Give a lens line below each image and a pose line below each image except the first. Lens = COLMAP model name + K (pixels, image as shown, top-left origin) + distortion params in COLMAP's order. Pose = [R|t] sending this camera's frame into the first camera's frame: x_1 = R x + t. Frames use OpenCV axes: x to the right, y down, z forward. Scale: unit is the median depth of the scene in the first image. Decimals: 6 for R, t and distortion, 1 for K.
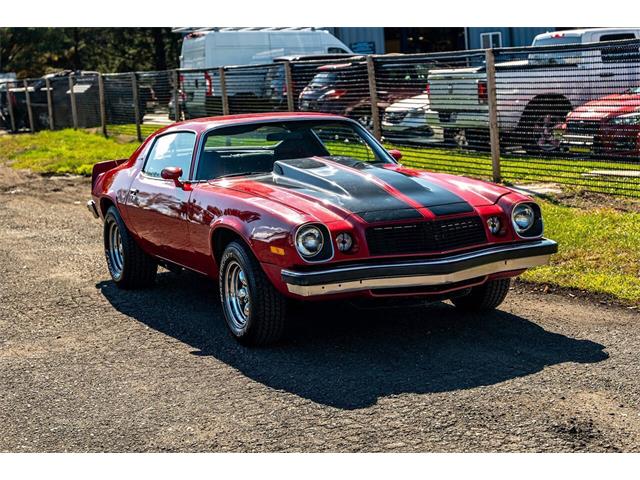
lens RADIAL K [[1269.2, 0, 322.6], [0, 1269.2, 241.7], [0, 0, 1]] dist [-0.000313, 0.162220]
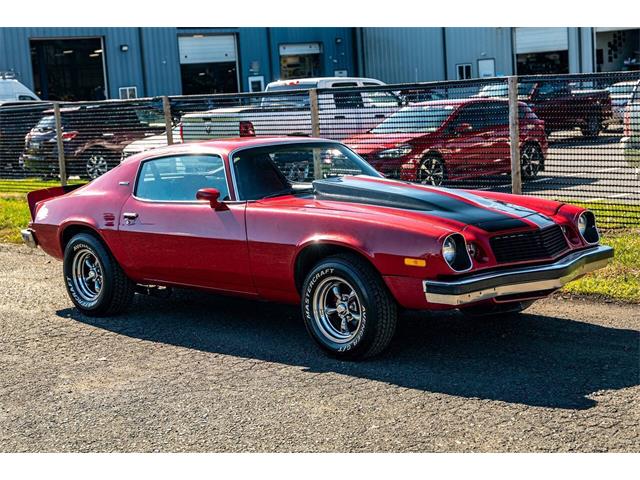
lens RADIAL K [[1102.4, 0, 330.3], [0, 1102.4, 239.0], [0, 0, 1]] dist [0.004116, -0.004428]
pose [[0.932434, -0.029844, 0.360106, -0.292550], [0.041236, 0.998861, -0.023993, 0.004705], [-0.358980, 0.037221, 0.932603, 0.142713]]
